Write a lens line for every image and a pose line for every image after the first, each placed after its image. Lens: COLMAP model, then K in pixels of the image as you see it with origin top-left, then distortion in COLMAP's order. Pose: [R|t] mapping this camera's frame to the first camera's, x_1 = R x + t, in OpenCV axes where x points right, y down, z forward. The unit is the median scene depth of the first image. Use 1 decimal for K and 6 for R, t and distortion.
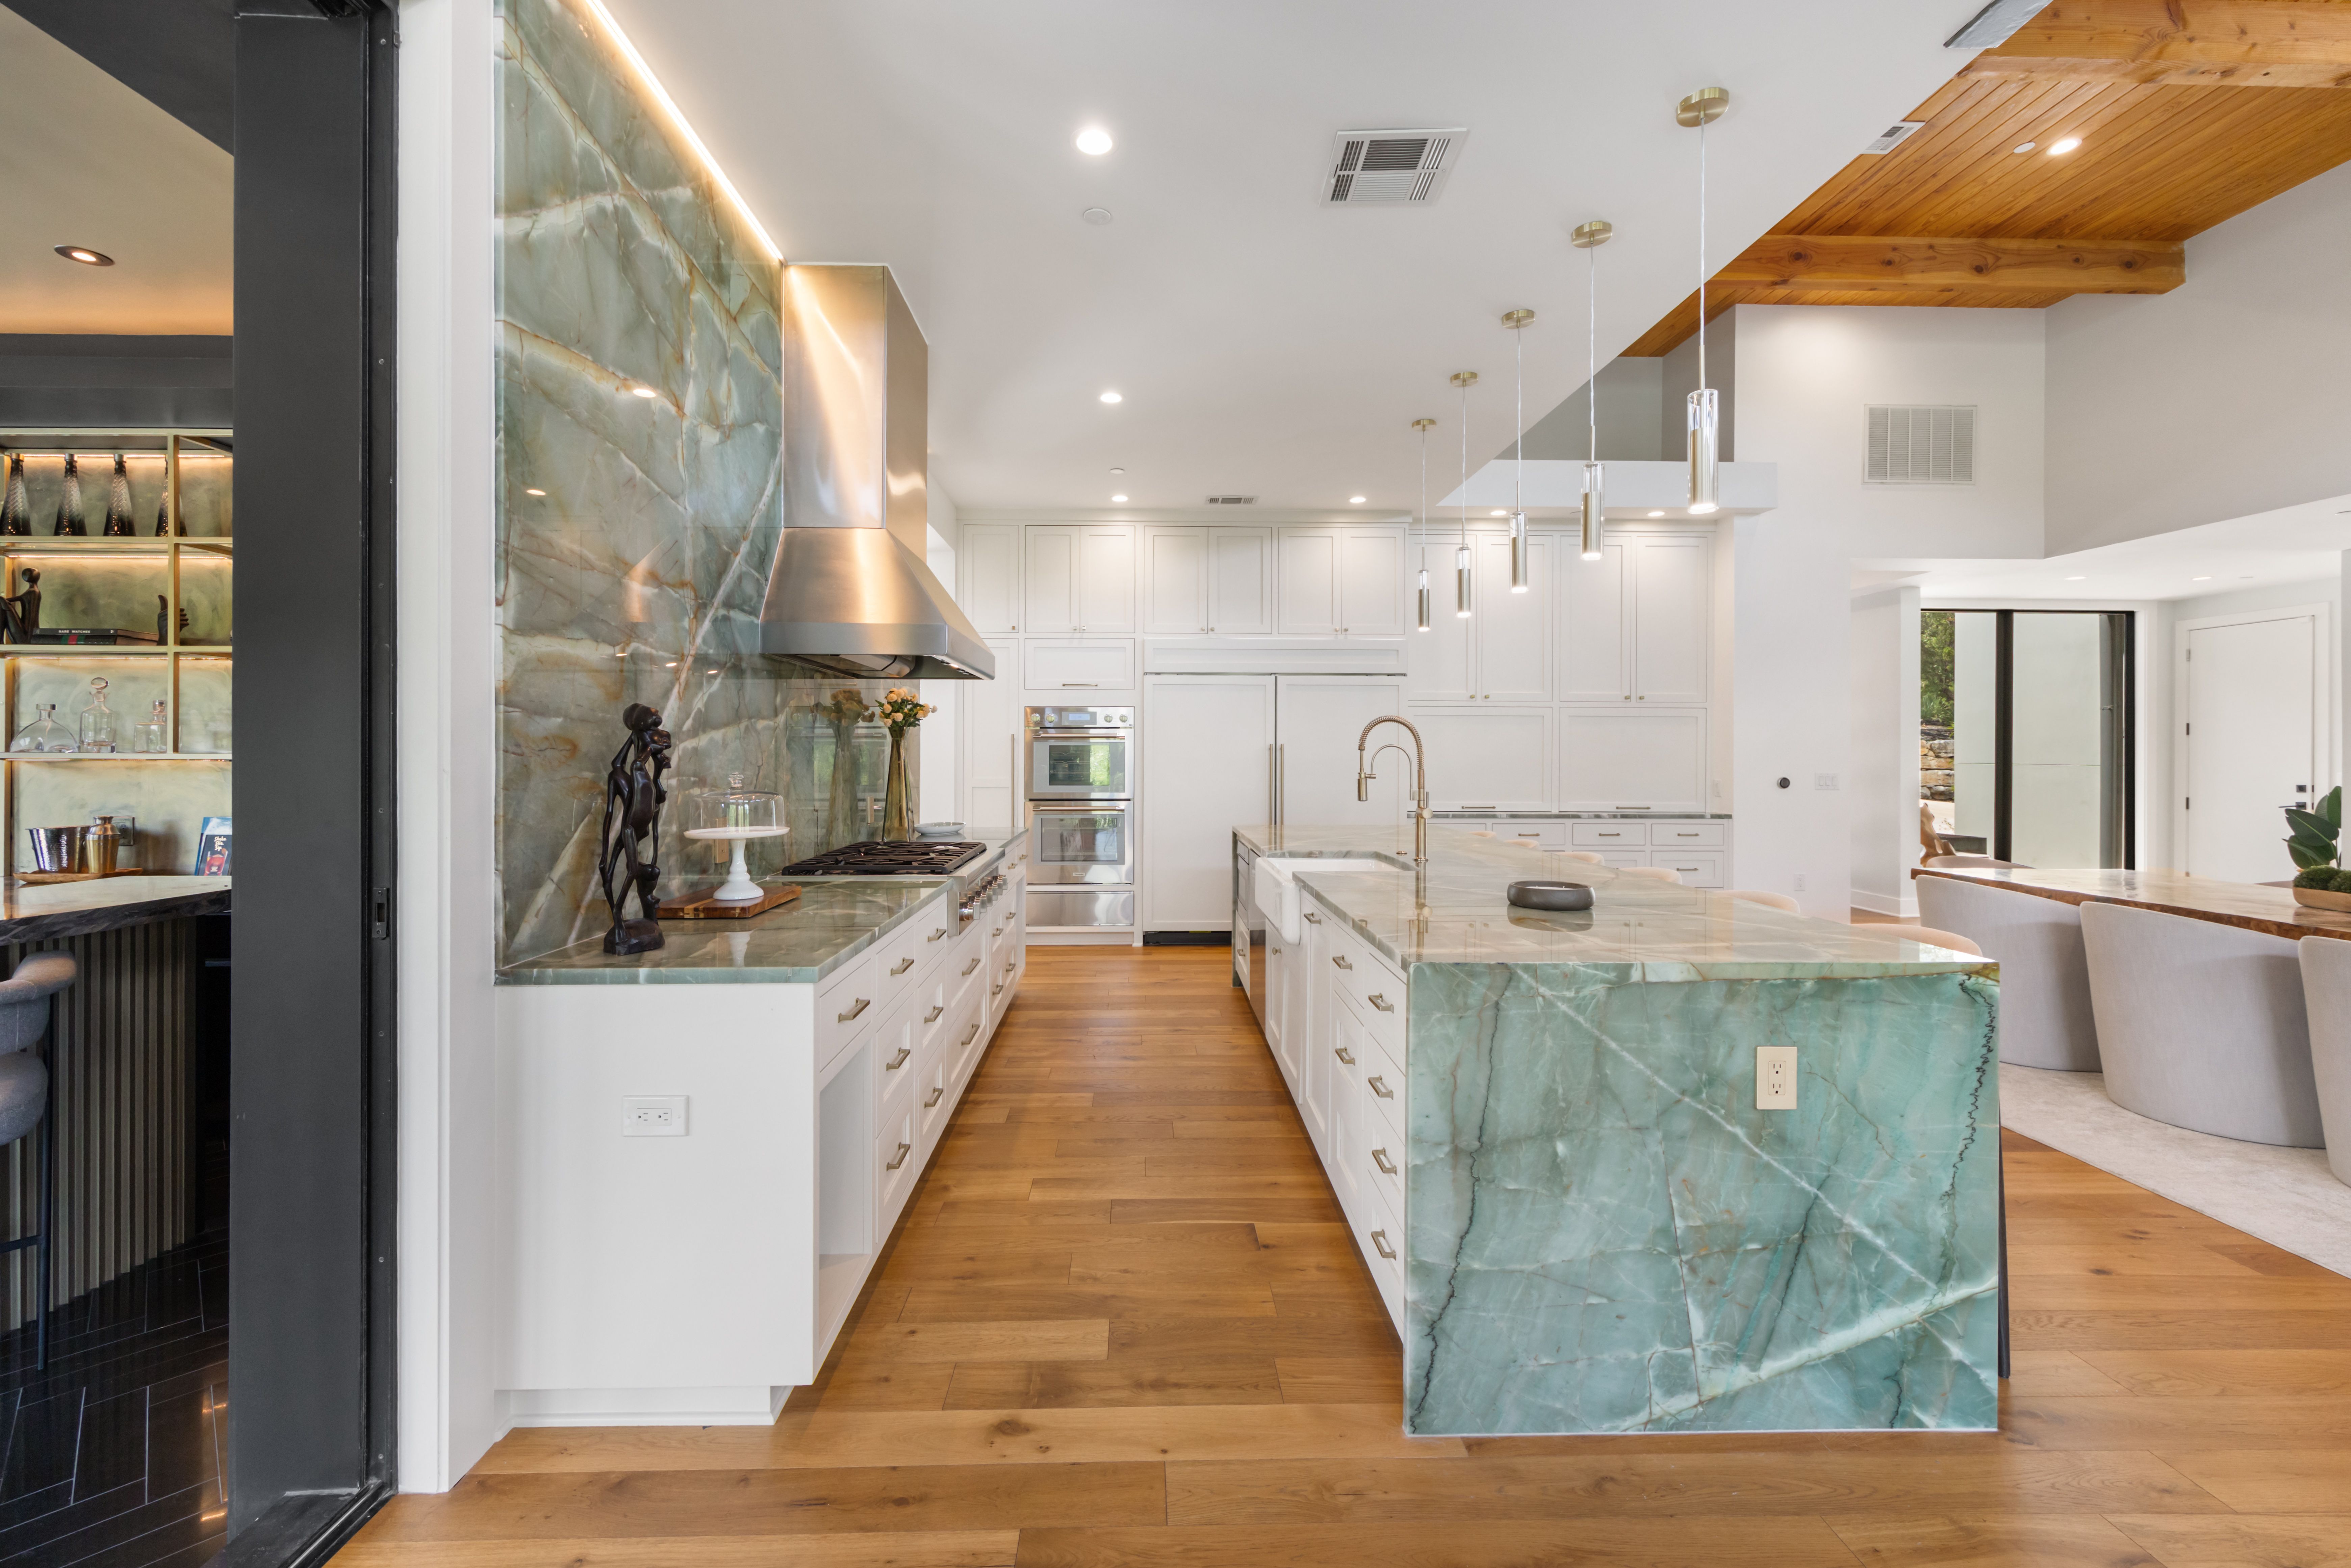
lens RADIAL K [[961.0, 0, 1139.6], [0, 961.0, 759.6], [0, 0, 1]] dist [0.001408, 0.000193]
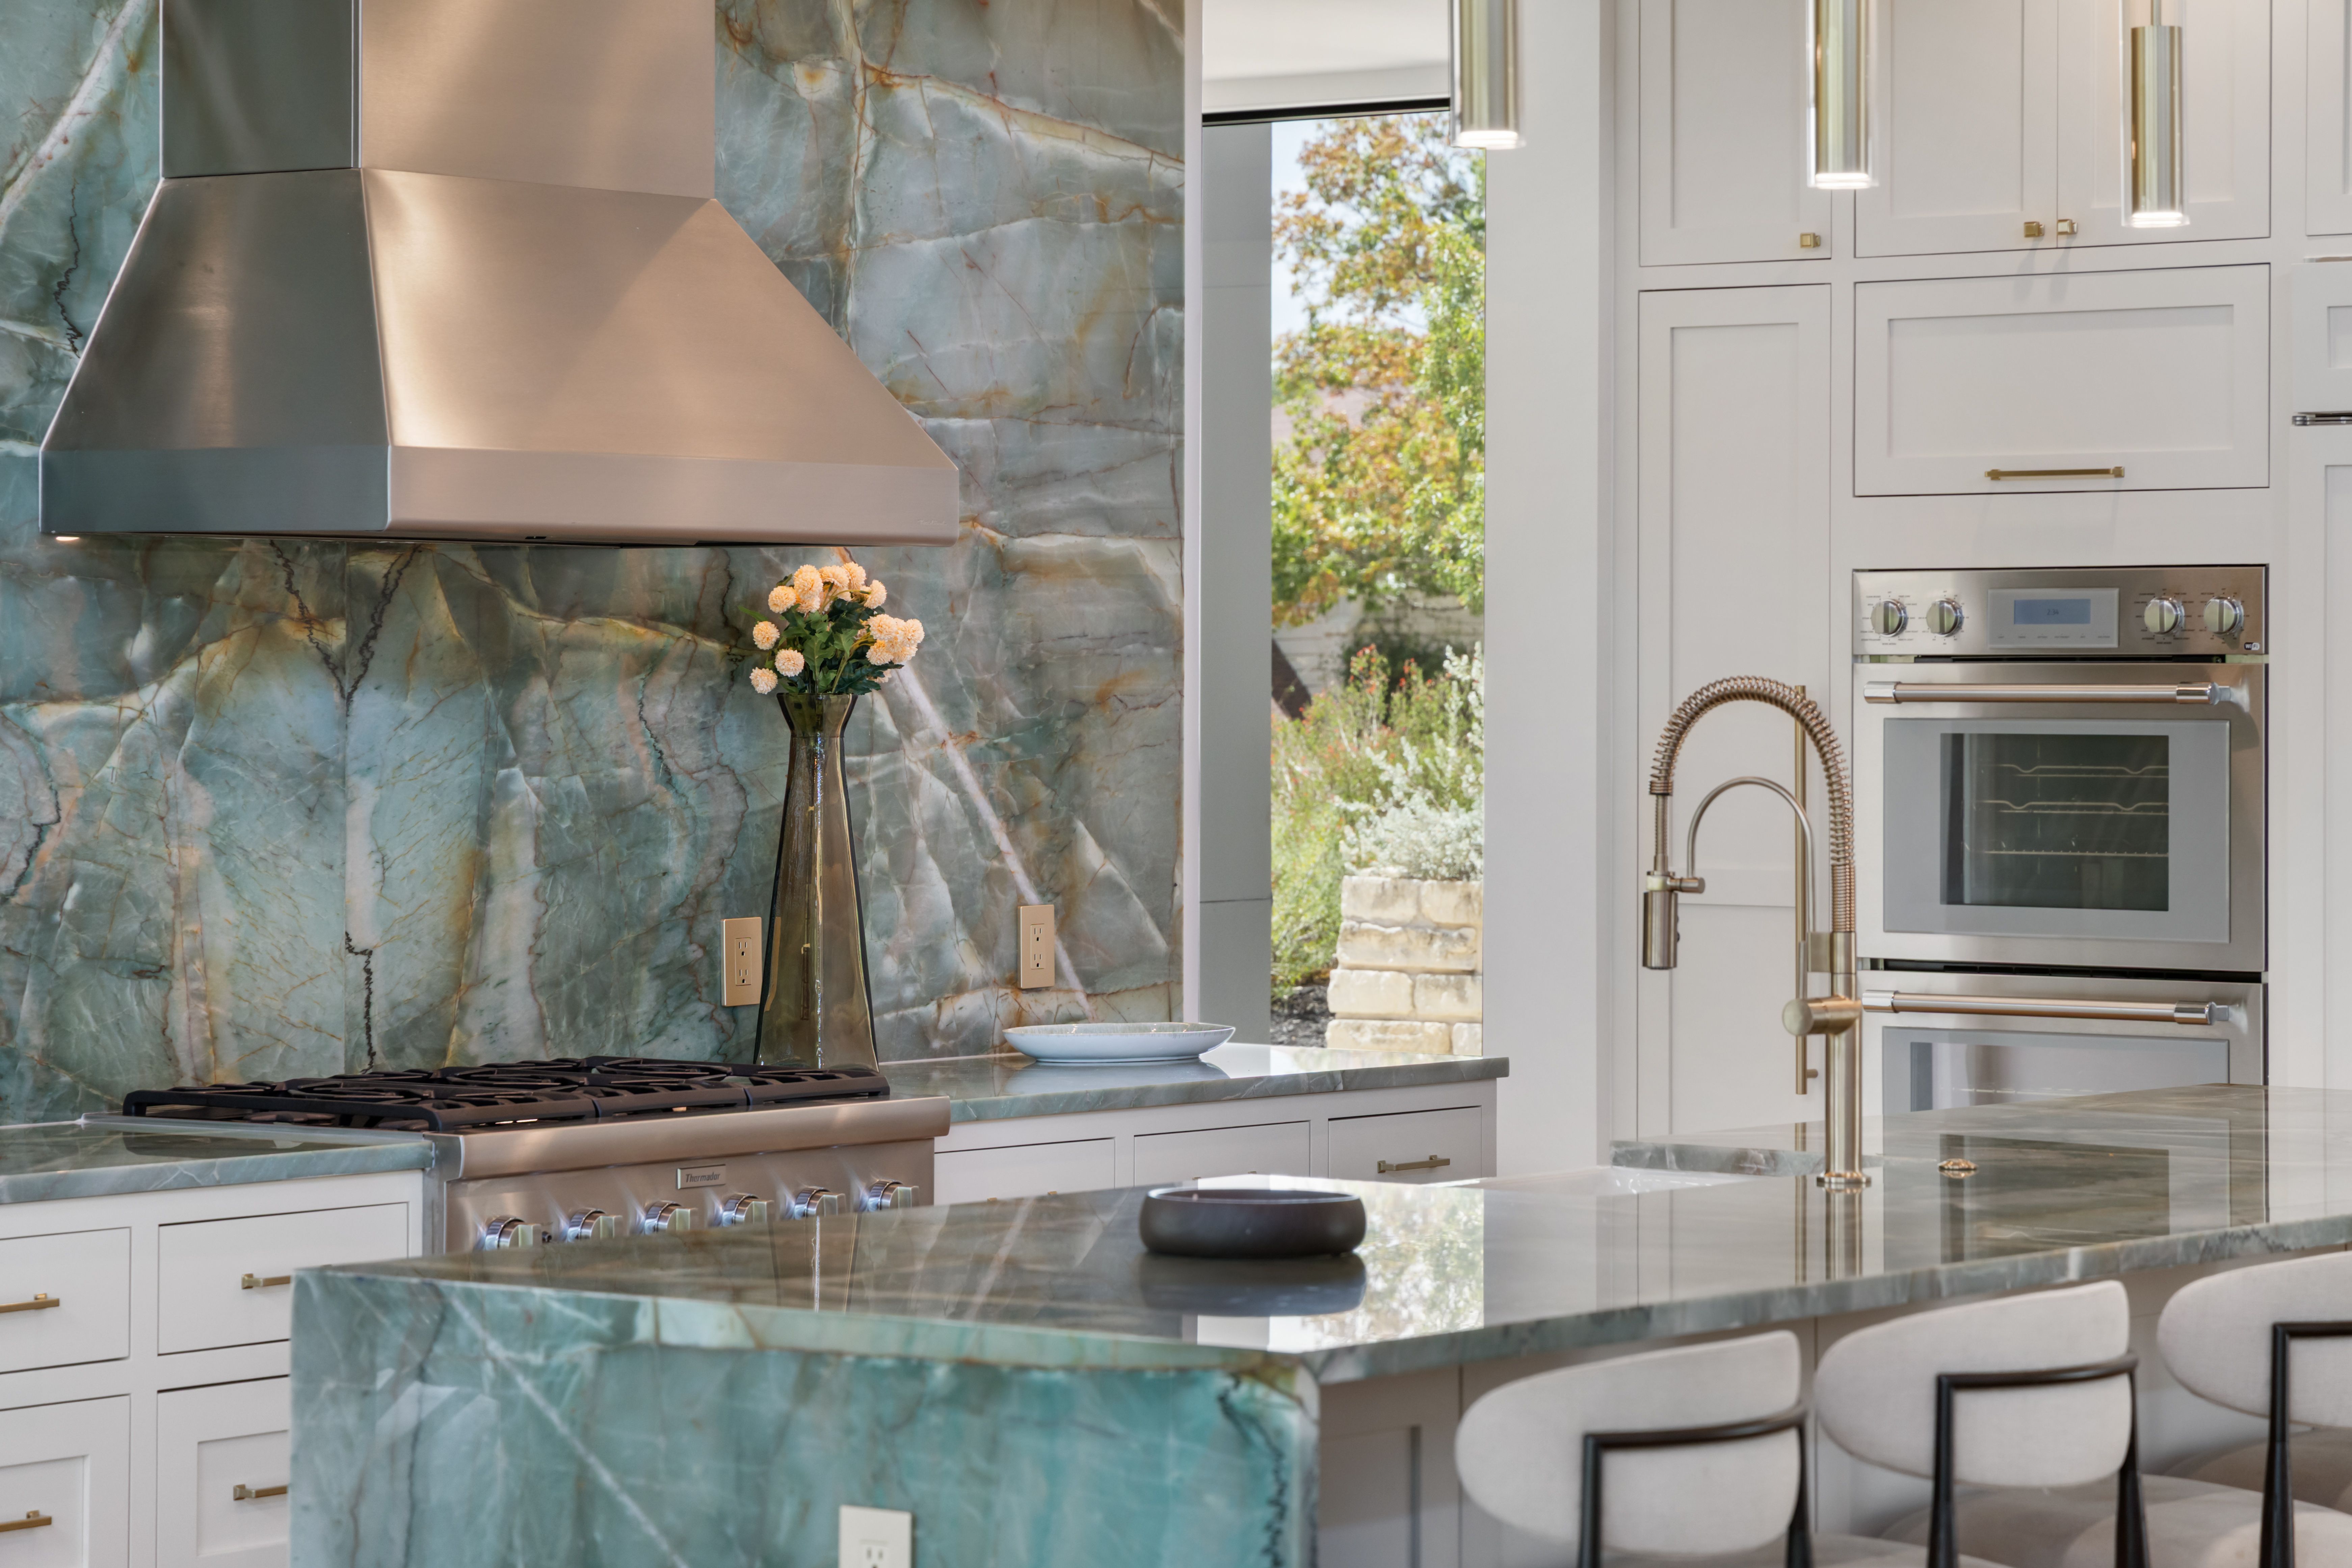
lens RADIAL K [[6304.4, 0, 1176.0], [0, 6304.4, 784.0], [0, 0, 1]] dist [-0.001441, 0.486331]
pose [[0.785025, 0.008824, -0.619401, 1.441582], [-0.003521, 0.999946, 0.009782, -0.034108], [0.619454, -0.005498, 0.785014, -0.660973]]
